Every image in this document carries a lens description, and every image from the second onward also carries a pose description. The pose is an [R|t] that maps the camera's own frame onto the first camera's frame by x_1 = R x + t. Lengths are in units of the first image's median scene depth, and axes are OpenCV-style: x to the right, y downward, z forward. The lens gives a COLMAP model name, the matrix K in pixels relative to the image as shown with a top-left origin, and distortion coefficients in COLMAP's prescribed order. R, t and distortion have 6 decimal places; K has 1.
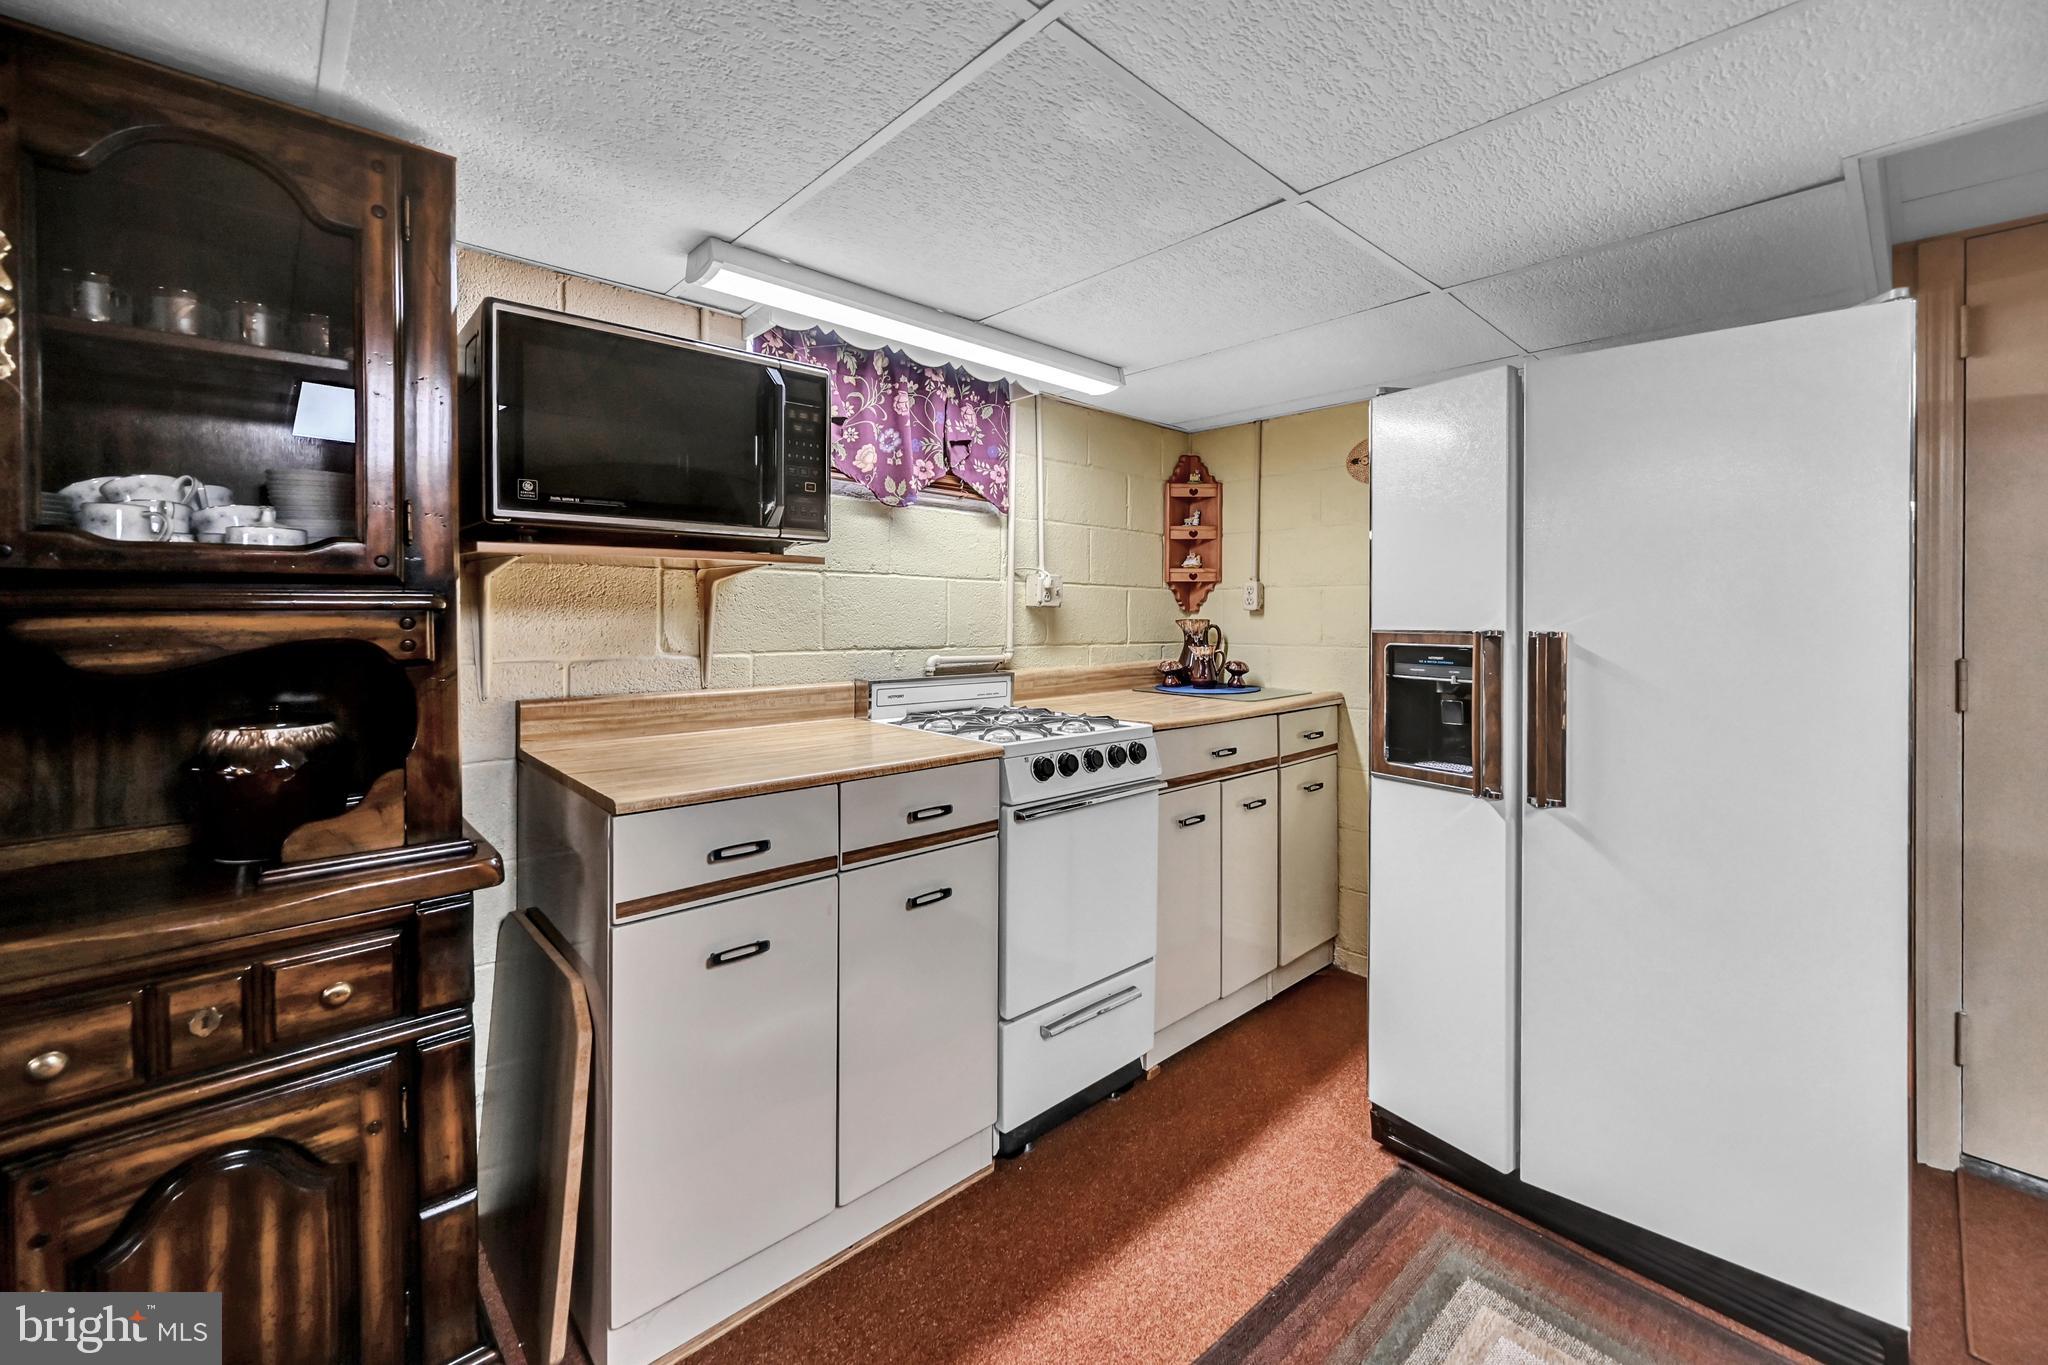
lens RADIAL K [[834.2, 0, 1027.3], [0, 834.2, 610.2], [0, 0, 1]] dist [0.003104, 0.000389]
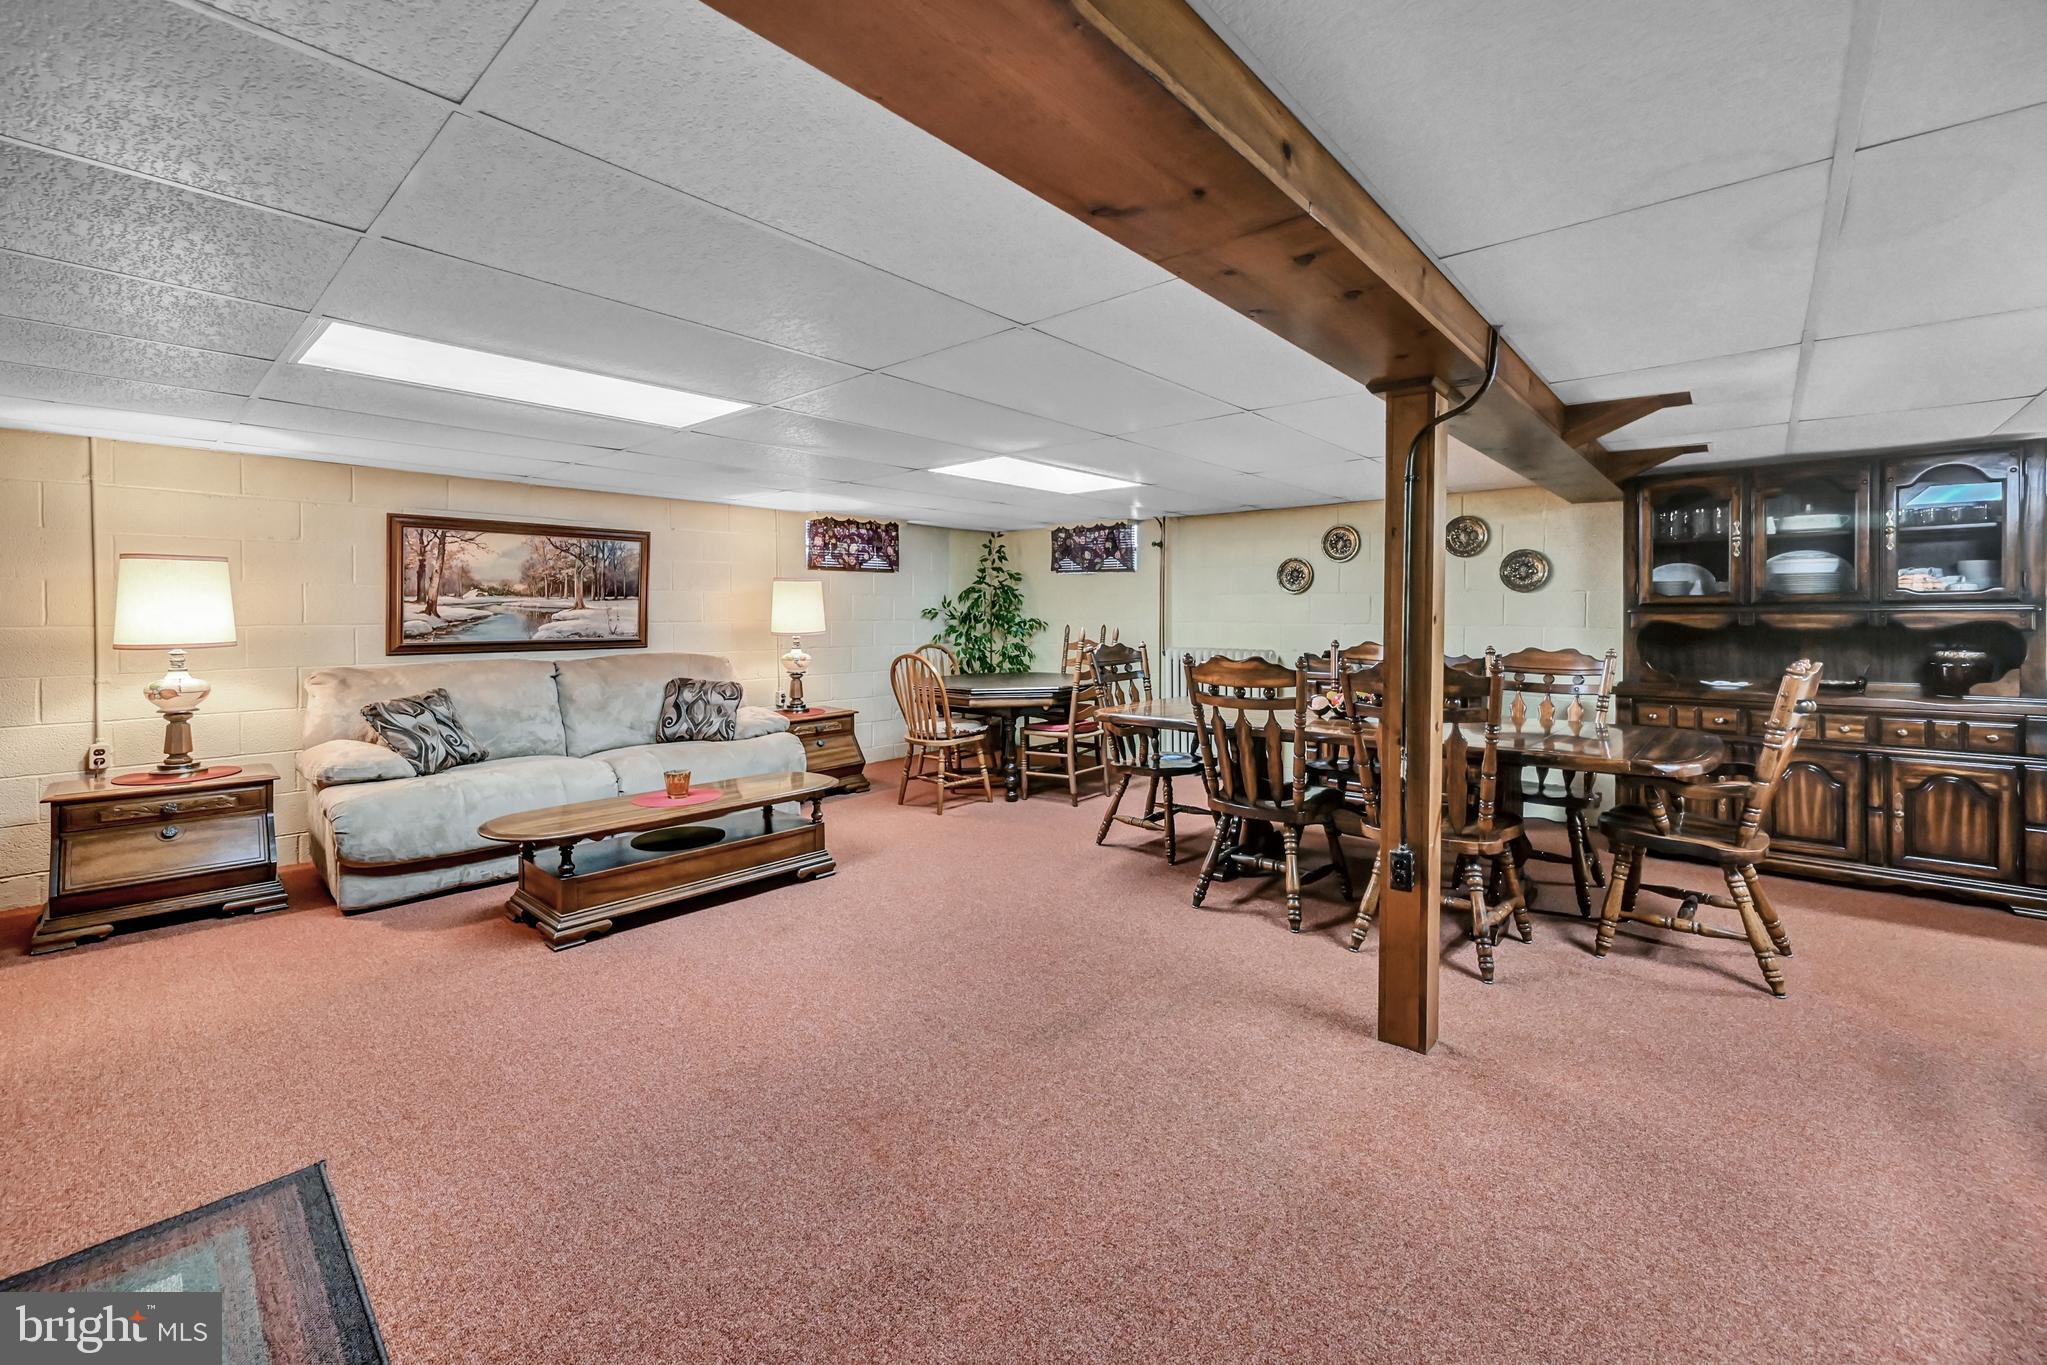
lens RADIAL K [[820.2, 0, 1028.7], [0, 820.2, 629.9], [0, 0, 1]] dist [-0.001978, -0.000490]
pose [[0.105068, 0.018147, -0.994299, 1.599789], [-0.003982, 0.999833, 0.017827, 0.026332], [0.994457, 0.002086, 0.105123, -2.553910]]
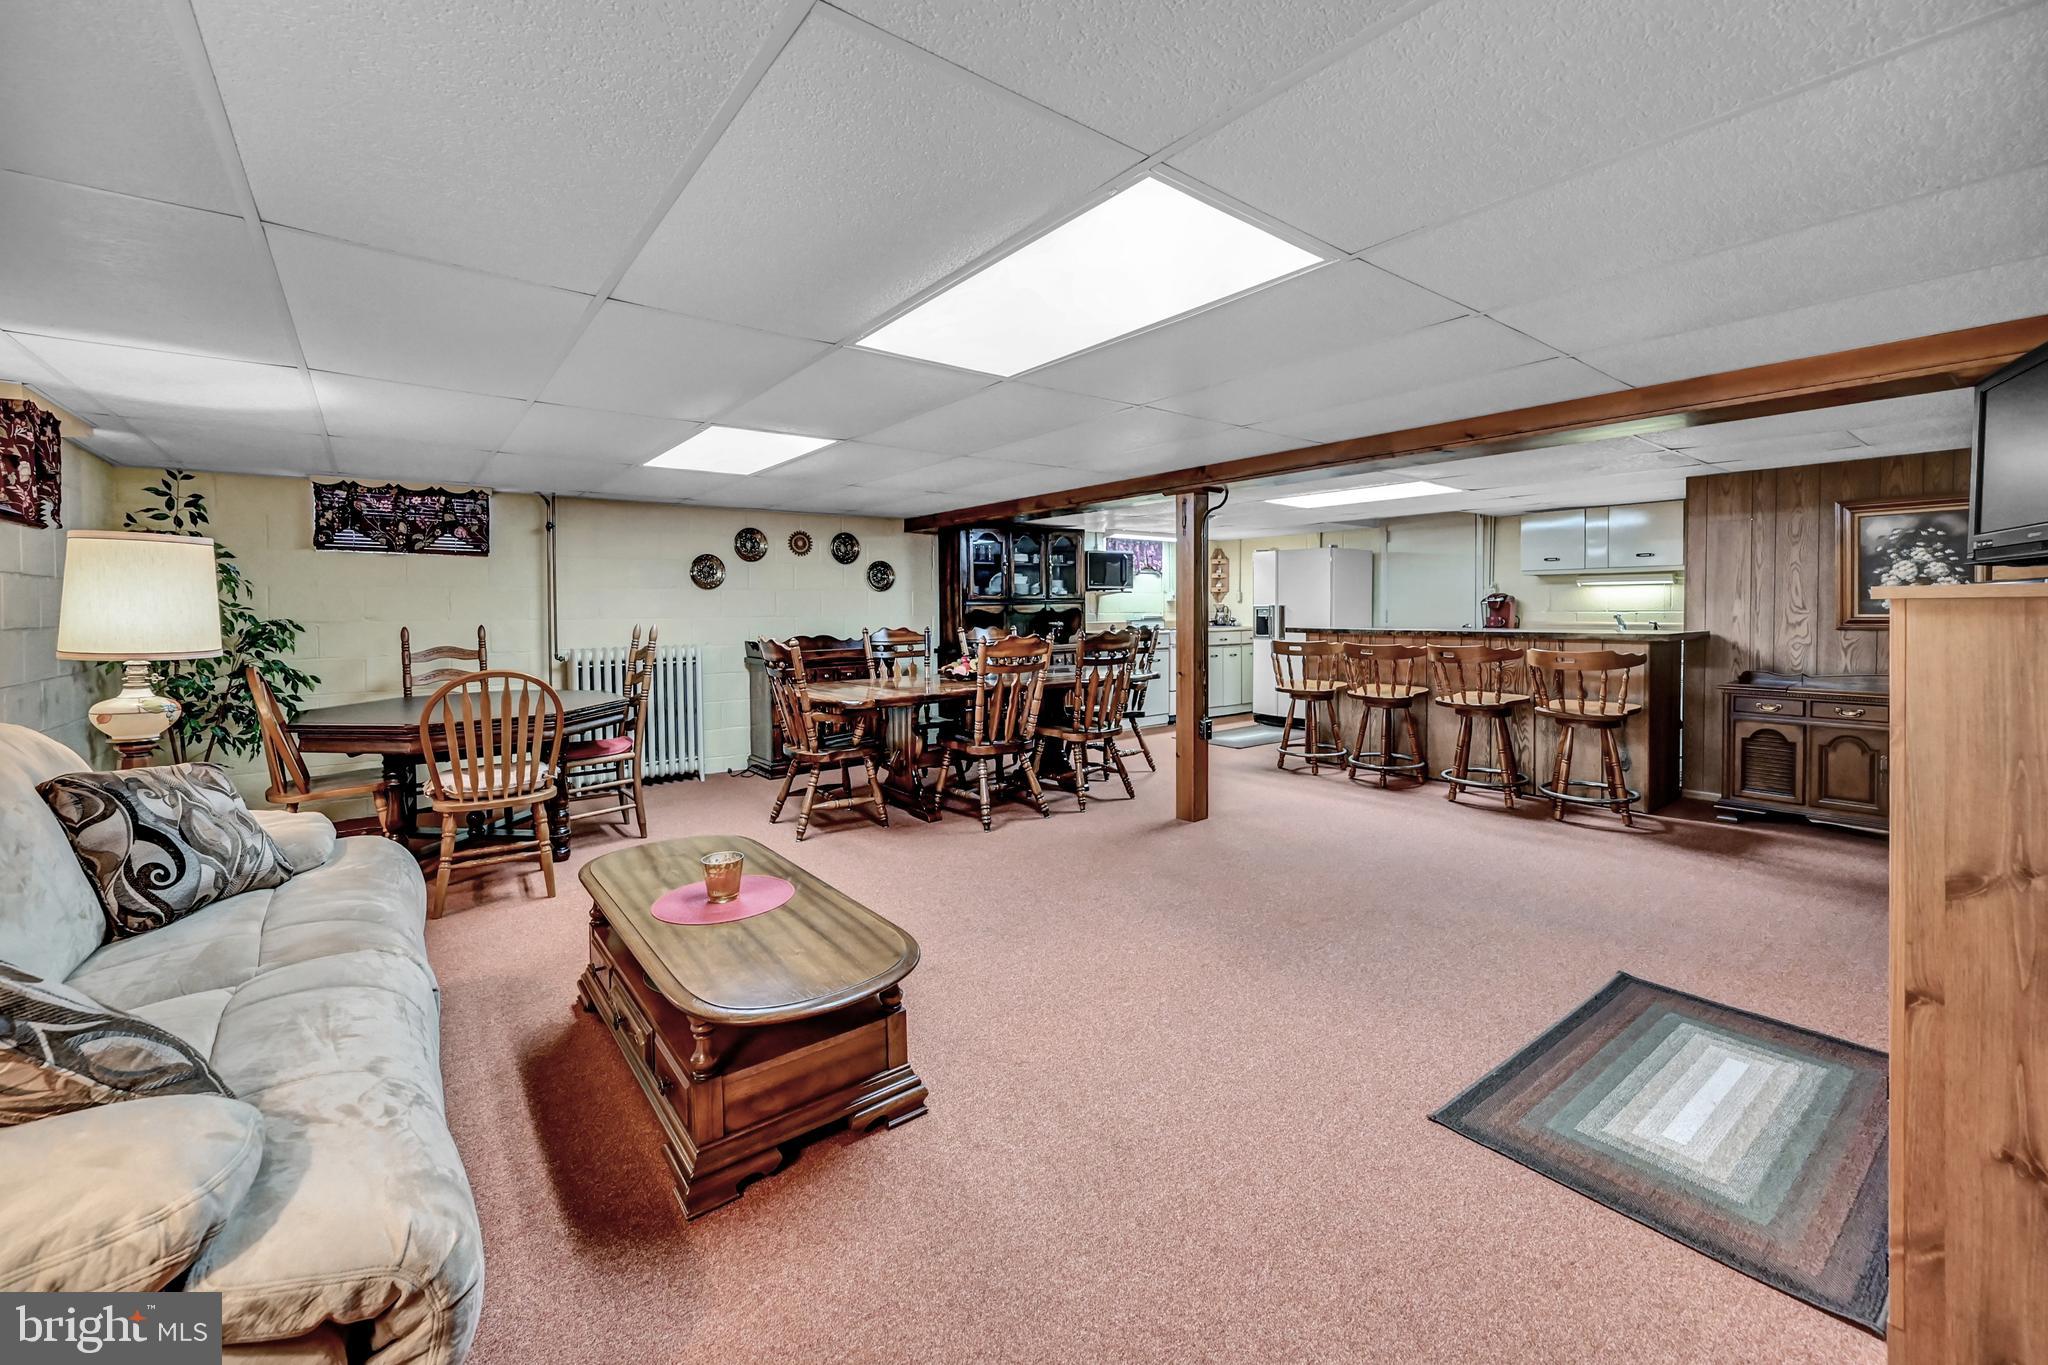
lens RADIAL K [[829.1, 0, 1027.8], [0, 829.1, 633.9], [0, 0, 1]] dist [0.000060, 0.000055]
pose [[0.996406, -0.012207, -0.083819, -0.619647], [0.014719, 0.999459, 0.029419, 0.048711], [0.083415, -0.030547, 0.996047, -5.285485]]
